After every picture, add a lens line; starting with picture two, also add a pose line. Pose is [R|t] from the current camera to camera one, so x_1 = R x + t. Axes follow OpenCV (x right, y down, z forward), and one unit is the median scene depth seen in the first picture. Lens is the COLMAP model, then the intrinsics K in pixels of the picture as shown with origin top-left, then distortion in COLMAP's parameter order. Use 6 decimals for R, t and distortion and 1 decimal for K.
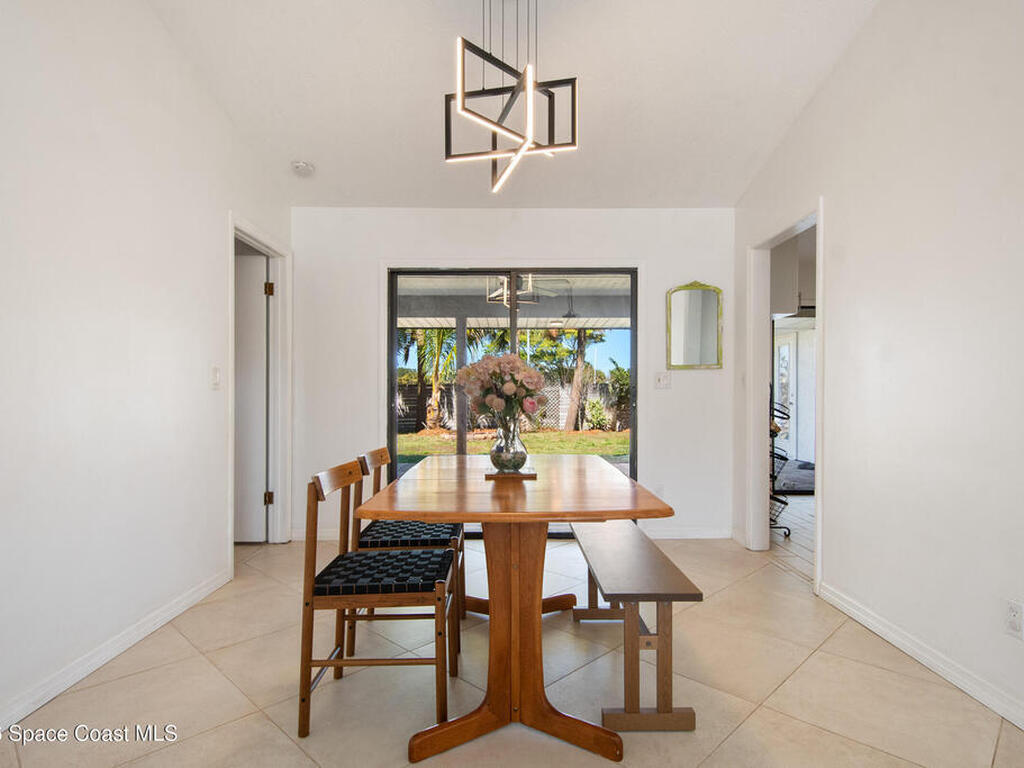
lens RADIAL K [[576.6, 0, 512.0], [0, 576.6, 384.0], [0, 0, 1]] dist [-0.001674, -0.000247]
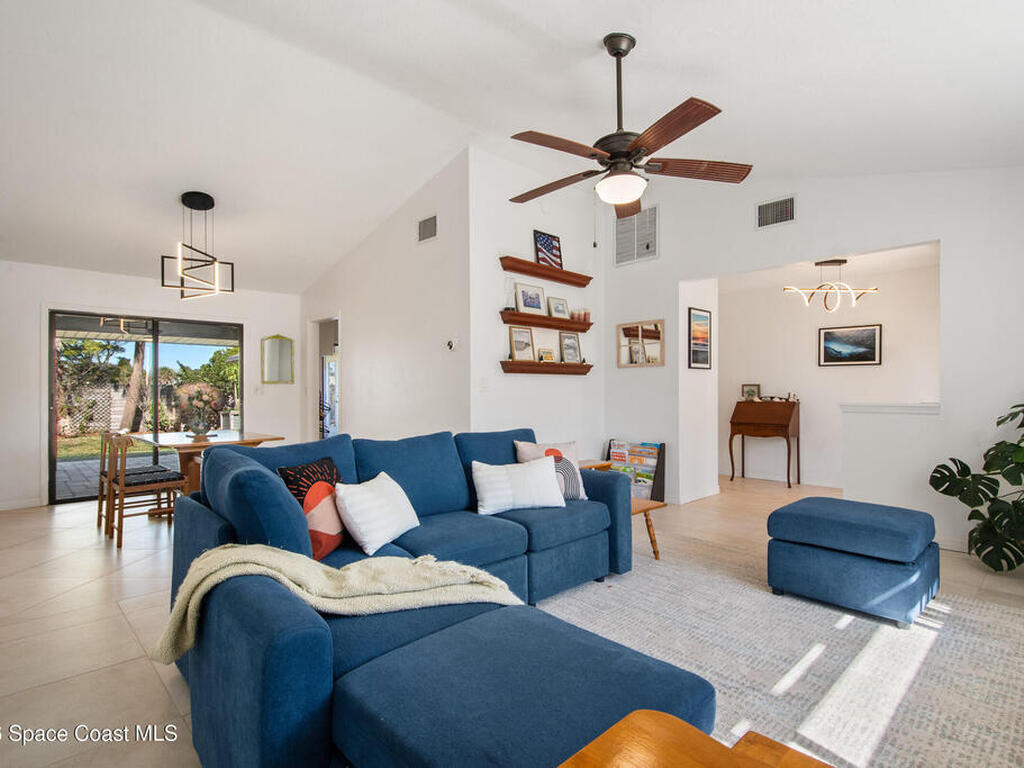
lens RADIAL K [[538.7, 0, 514.7], [0, 538.7, 388.2], [0, 0, 1]] dist [-0.001146, -0.000523]
pose [[0.727682, -0.004740, 0.685898, -0.294221], [-0.000011, 0.999976, 0.006922, -0.022380], [-0.685914, -0.005044, 0.727665, -0.717028]]
